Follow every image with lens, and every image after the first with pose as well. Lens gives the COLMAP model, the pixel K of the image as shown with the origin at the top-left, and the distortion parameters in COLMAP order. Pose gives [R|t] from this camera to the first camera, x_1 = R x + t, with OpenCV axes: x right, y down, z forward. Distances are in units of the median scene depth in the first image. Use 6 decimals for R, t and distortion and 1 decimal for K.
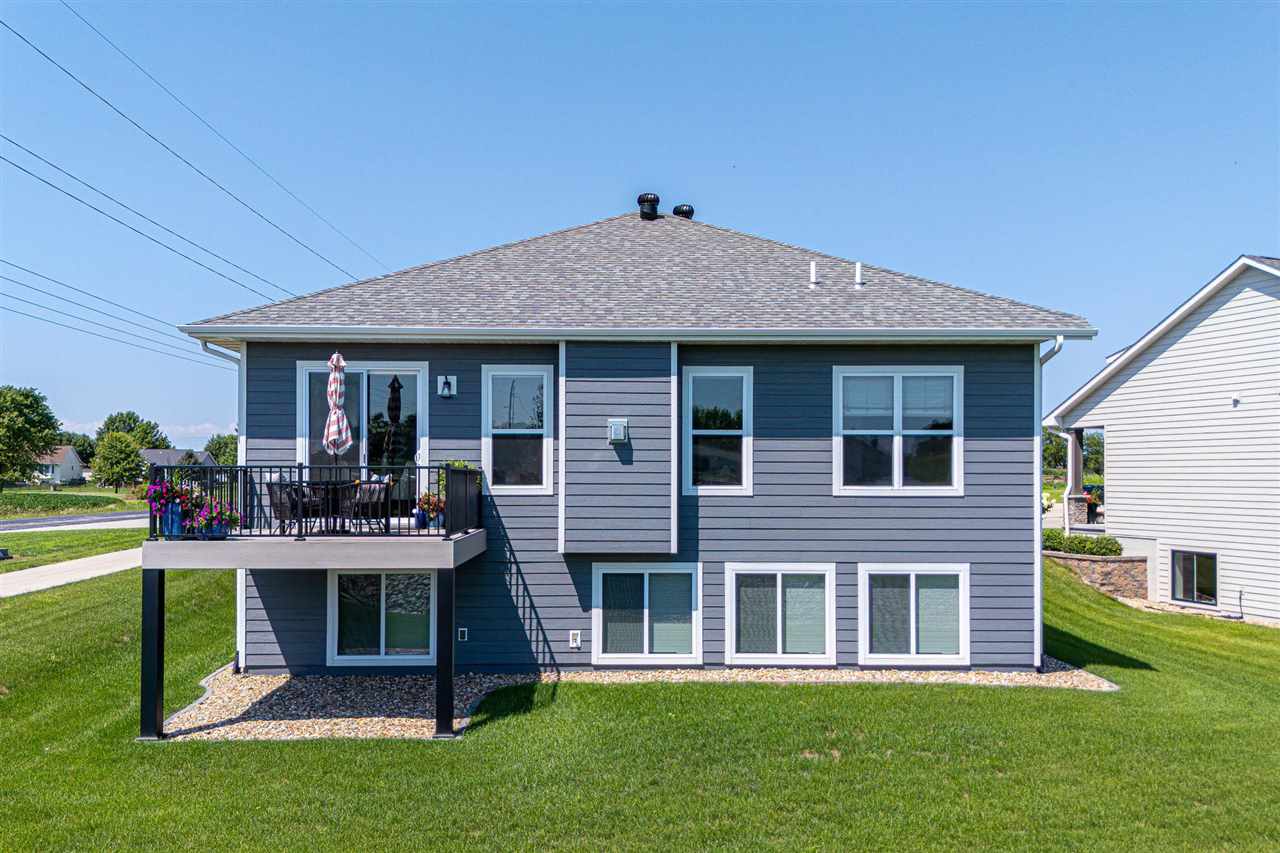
lens RADIAL K [[1045.8, 0, 639.0], [0, 1045.8, 463.3], [0, 0, 1]] dist [0.043930, -0.004714]
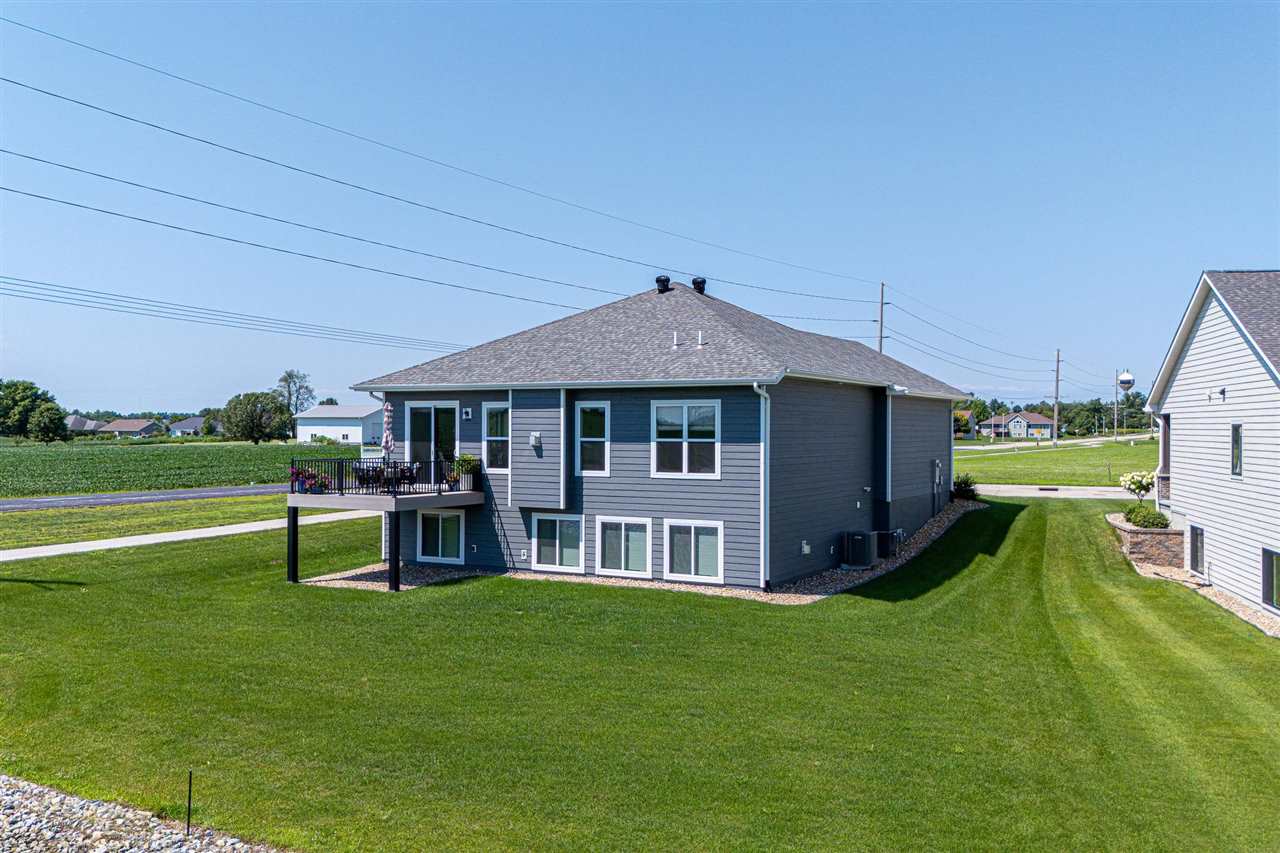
lens RADIAL K [[973.1, 0, 670.9], [0, 973.1, 426.4], [0, 0, 1]] dist [0.035464, -0.002733]
pose [[0.896082, -0.001931, -0.443884, 0.904626], [0.002959, 0.999994, 0.001625, -0.053590], [0.443878, -0.002770, 0.896083, -0.380292]]
